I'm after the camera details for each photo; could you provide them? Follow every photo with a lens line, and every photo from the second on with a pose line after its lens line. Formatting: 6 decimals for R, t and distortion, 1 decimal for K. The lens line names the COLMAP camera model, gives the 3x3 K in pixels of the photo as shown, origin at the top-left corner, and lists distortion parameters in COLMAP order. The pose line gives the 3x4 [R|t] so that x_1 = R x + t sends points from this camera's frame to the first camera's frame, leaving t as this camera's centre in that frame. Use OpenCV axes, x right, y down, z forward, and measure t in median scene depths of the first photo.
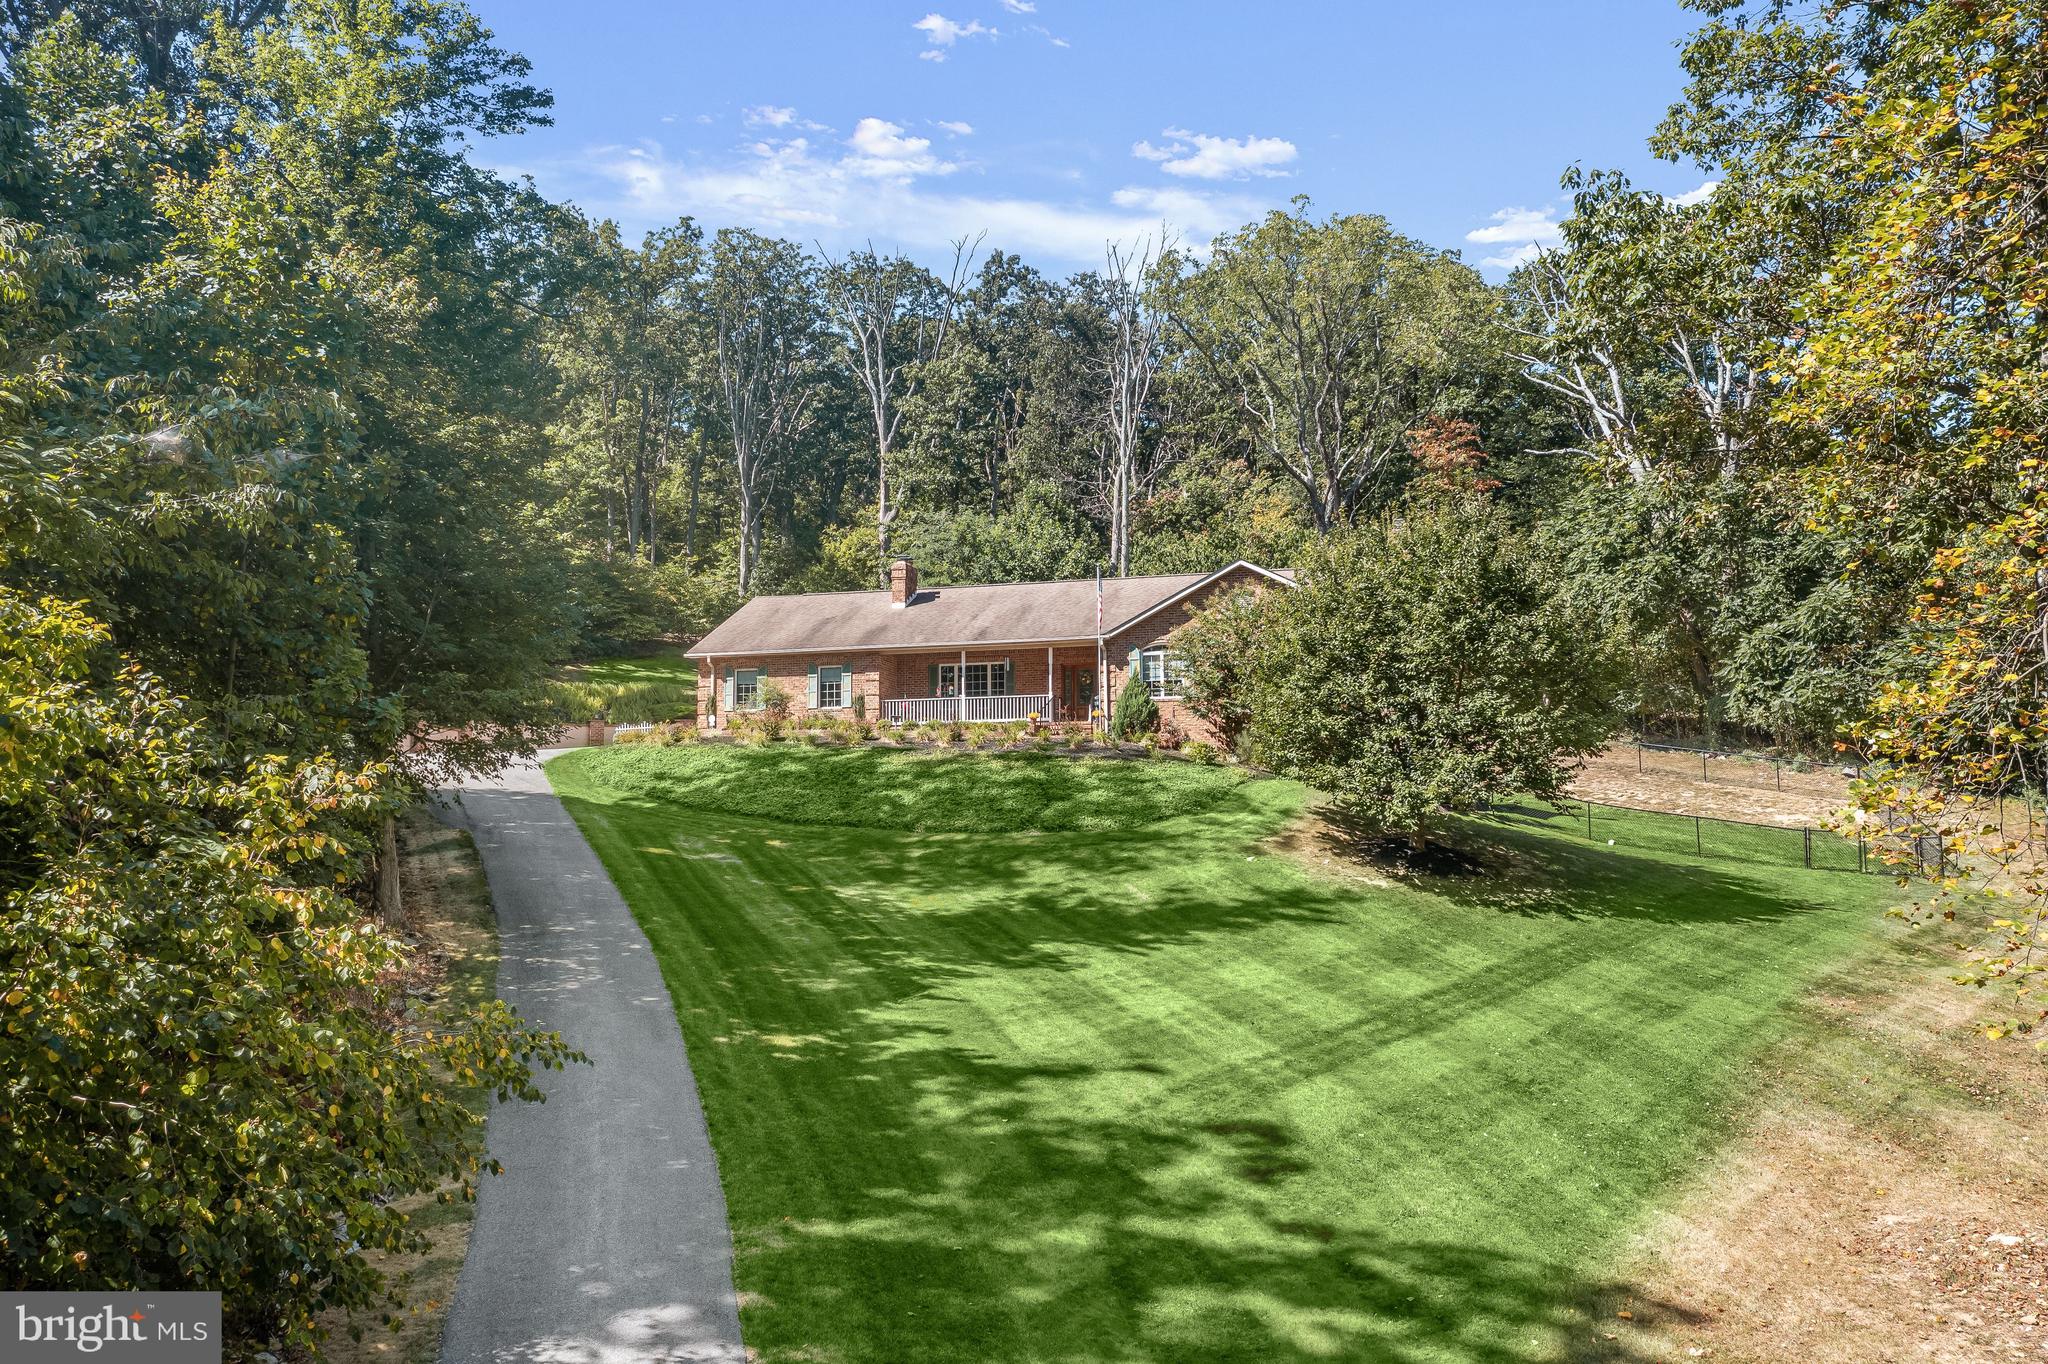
lens RADIAL K [[1631.7, 0, 1017.9], [0, 1631.7, 684.4], [0, 0, 1]] dist [-0.023984, -0.000148]
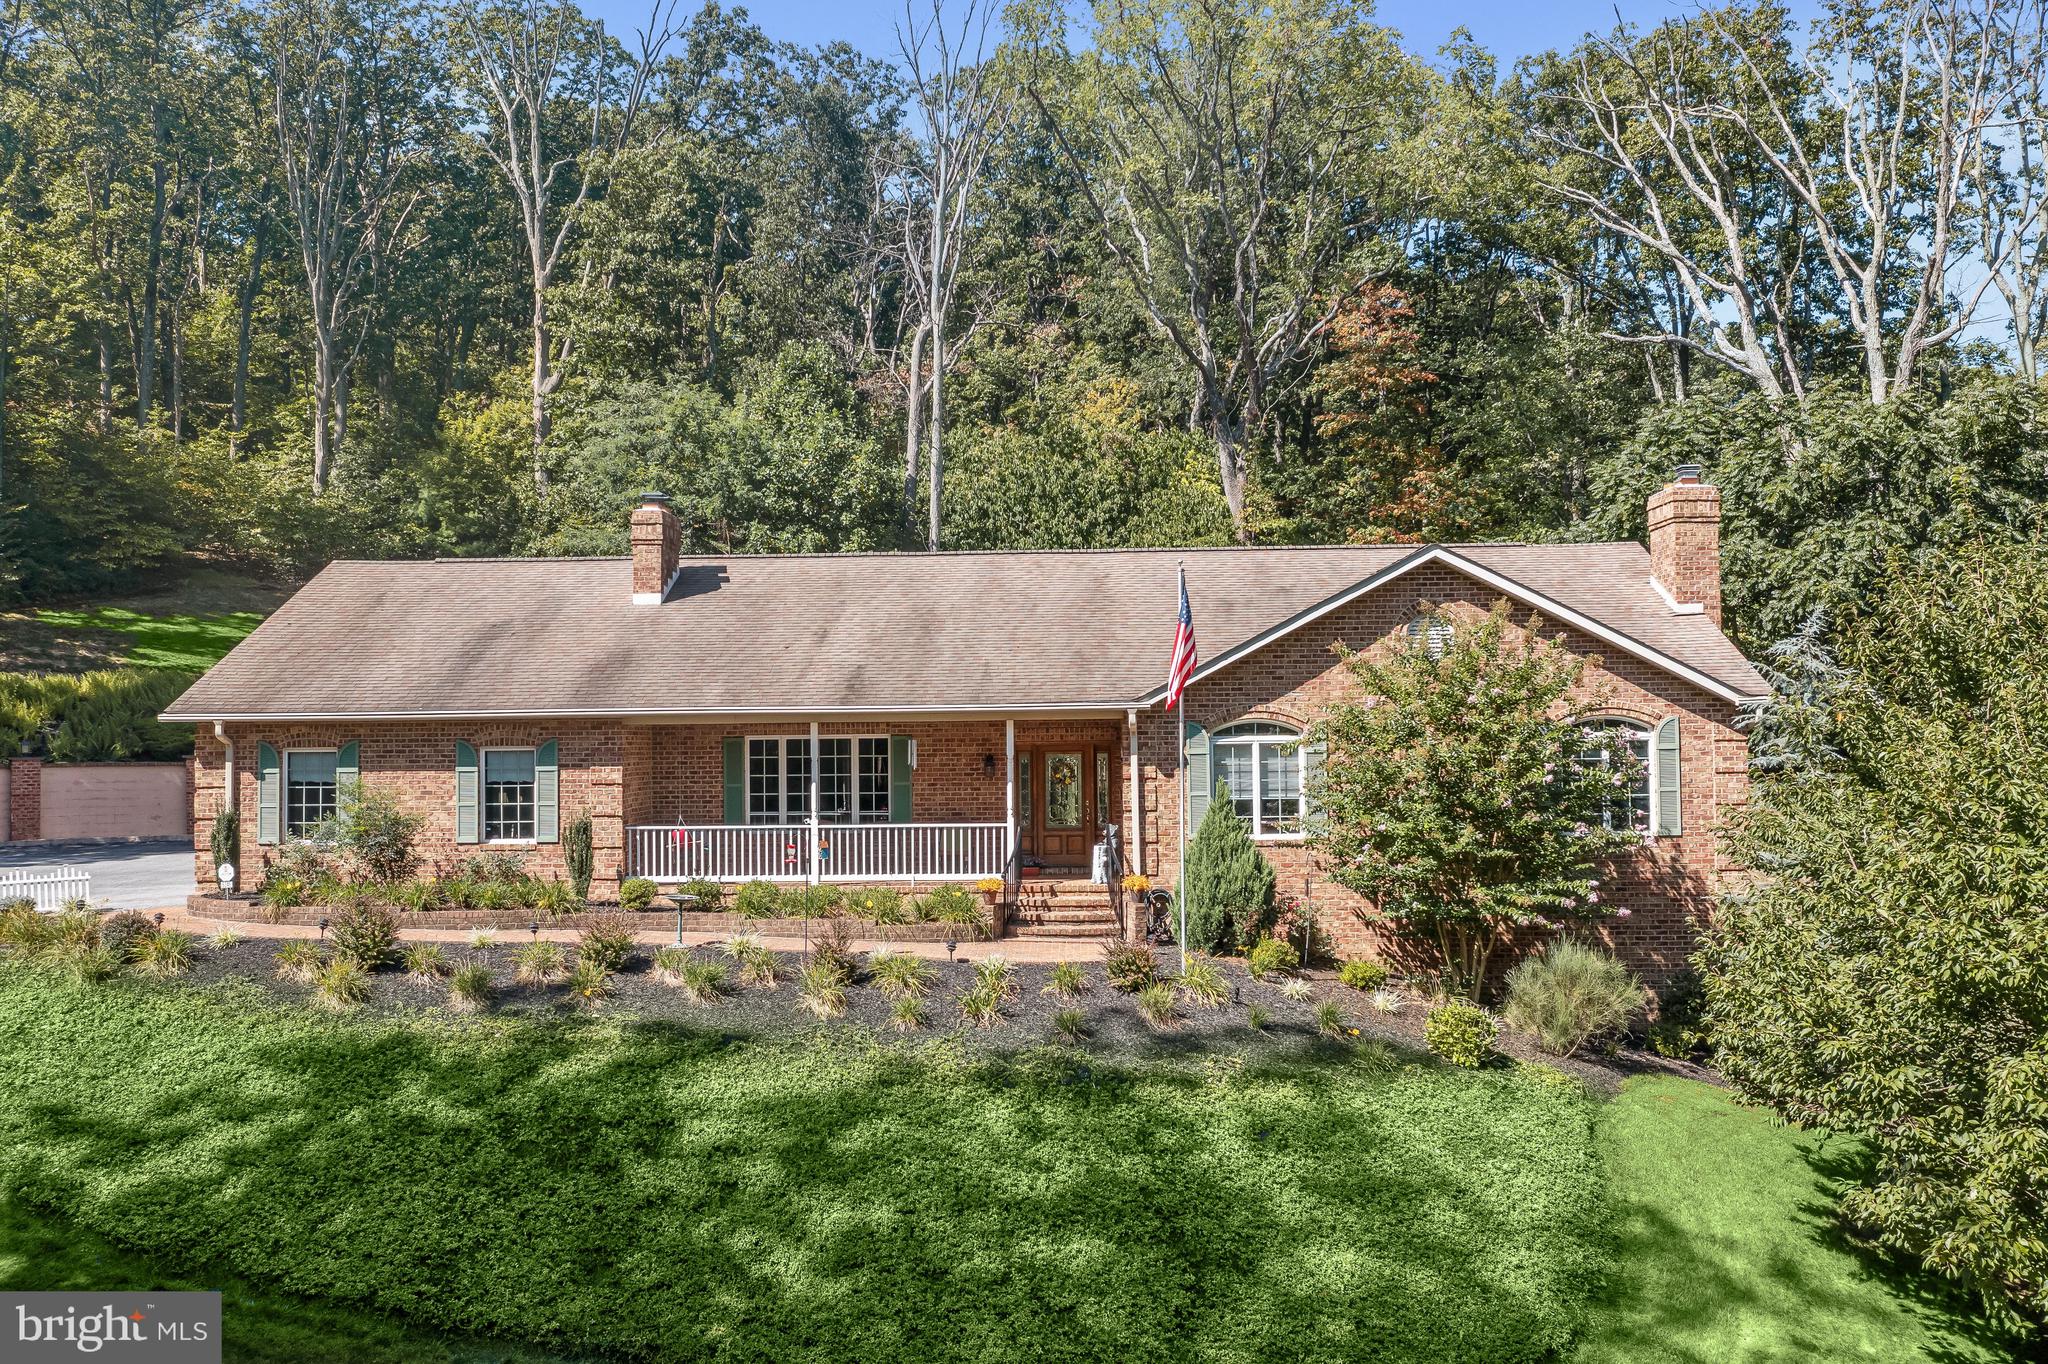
lens RADIAL K [[1657.0, 0, 1024.0], [0, 1657.0, 682.0], [0, 0, 1]] dist [-0.012733, -0.000677]
pose [[0.973822, 0.001839, 0.227303, -0.078772], [-0.019596, 0.996924, 0.075884, -0.065696], [-0.226464, -0.078352, 0.970863, 0.515613]]
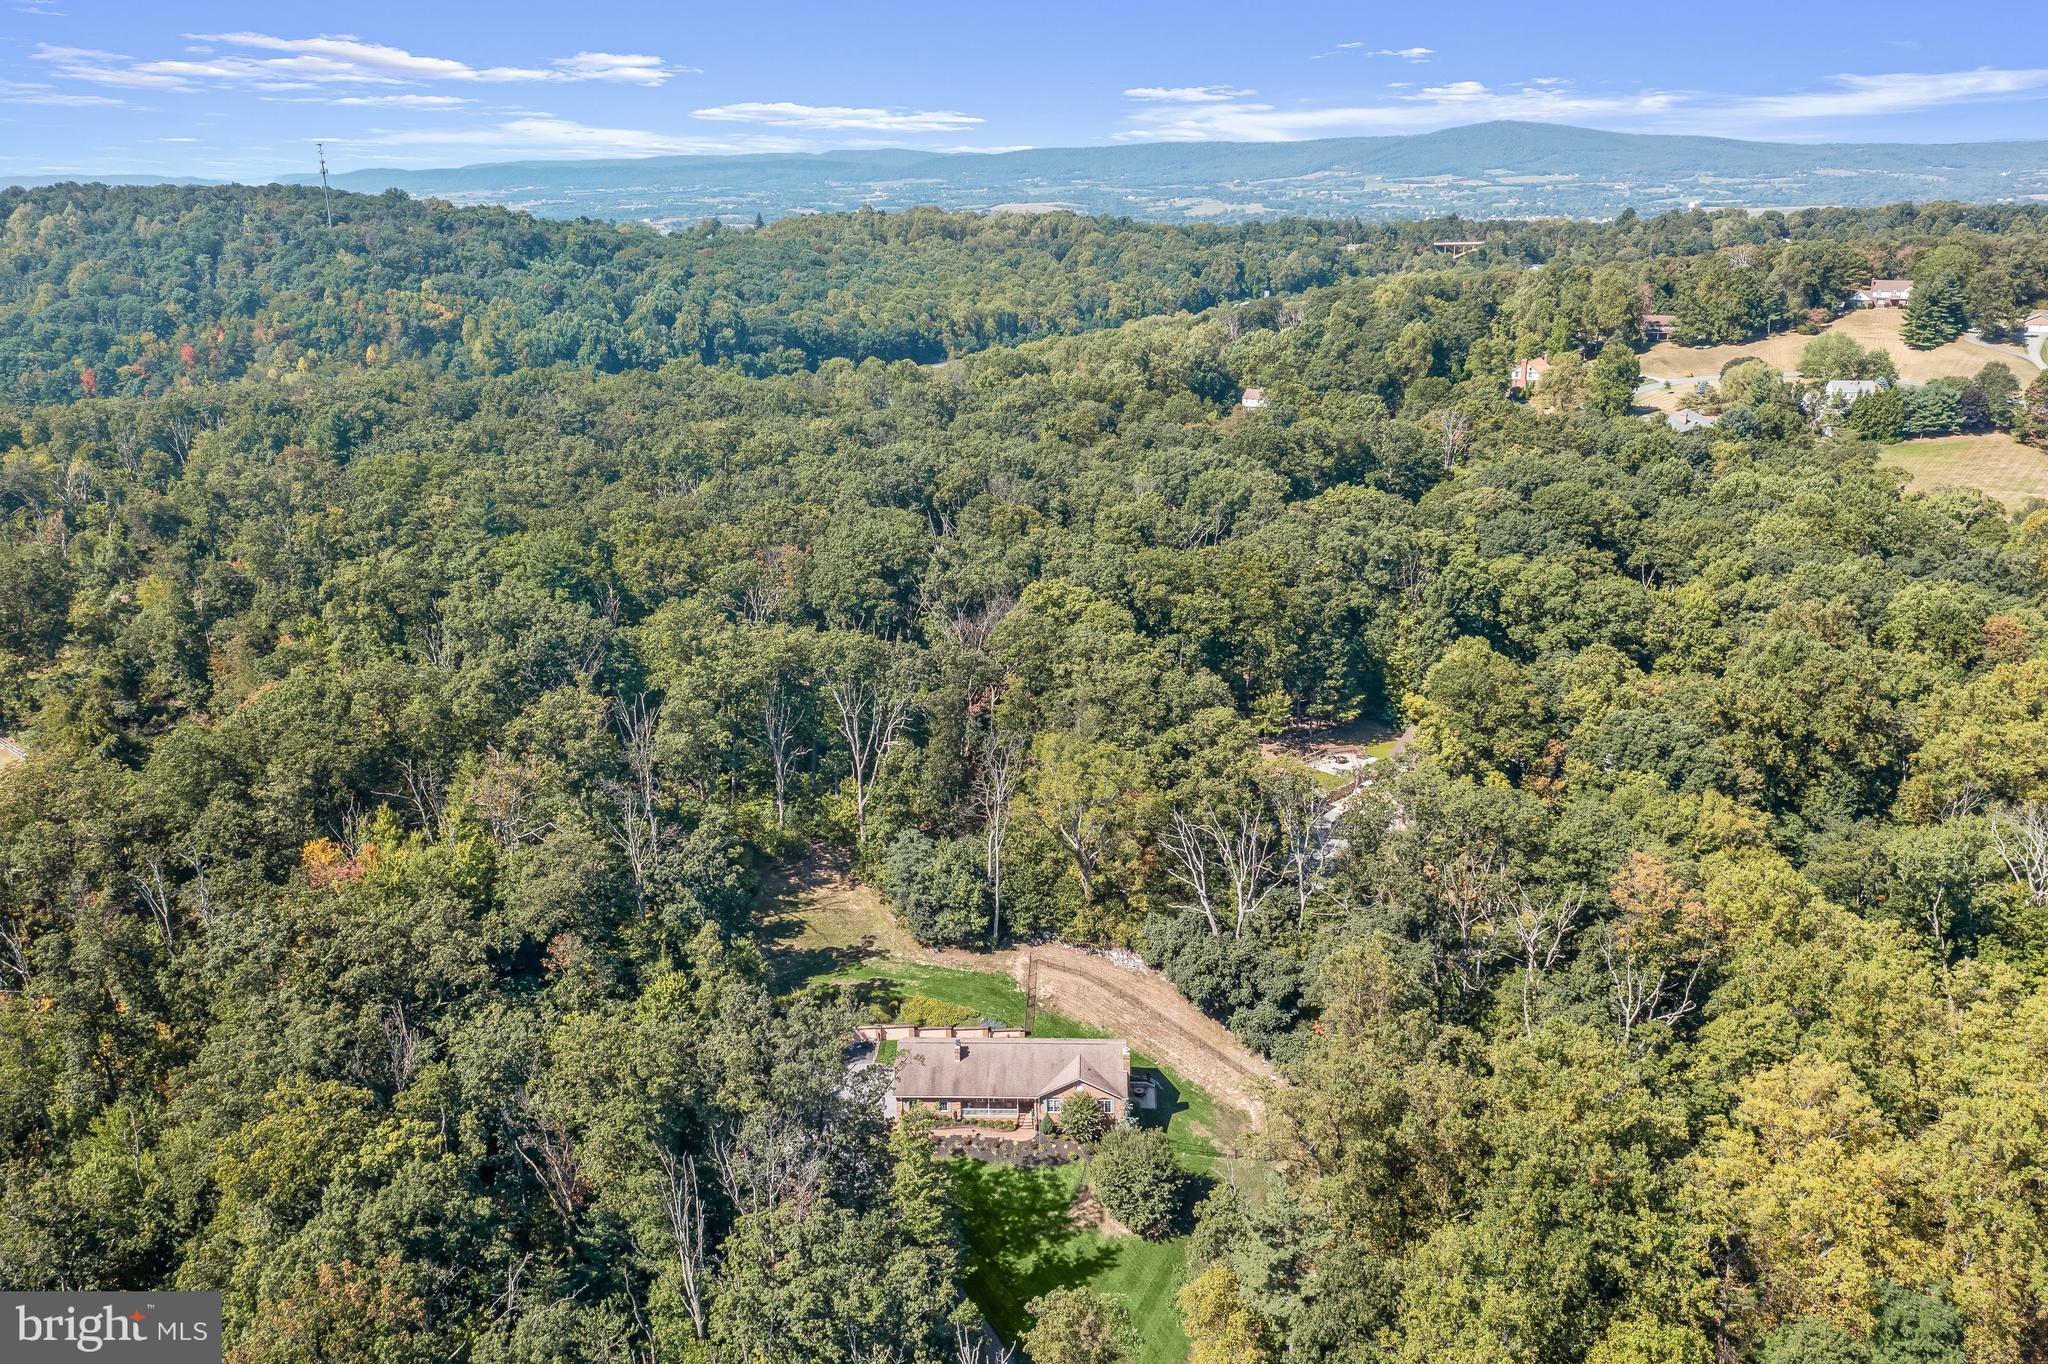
lens RADIAL K [[1623.3, 0, 1019.6], [0, 1623.3, 715.3], [0, 0, 1]] dist [-0.018454, -0.000262]
pose [[0.976752, -0.075573, 0.200612, -0.514515], [-0.016509, 0.906504, 0.421875, -1.888820], [-0.213738, -0.415379, 0.884181, -1.362214]]
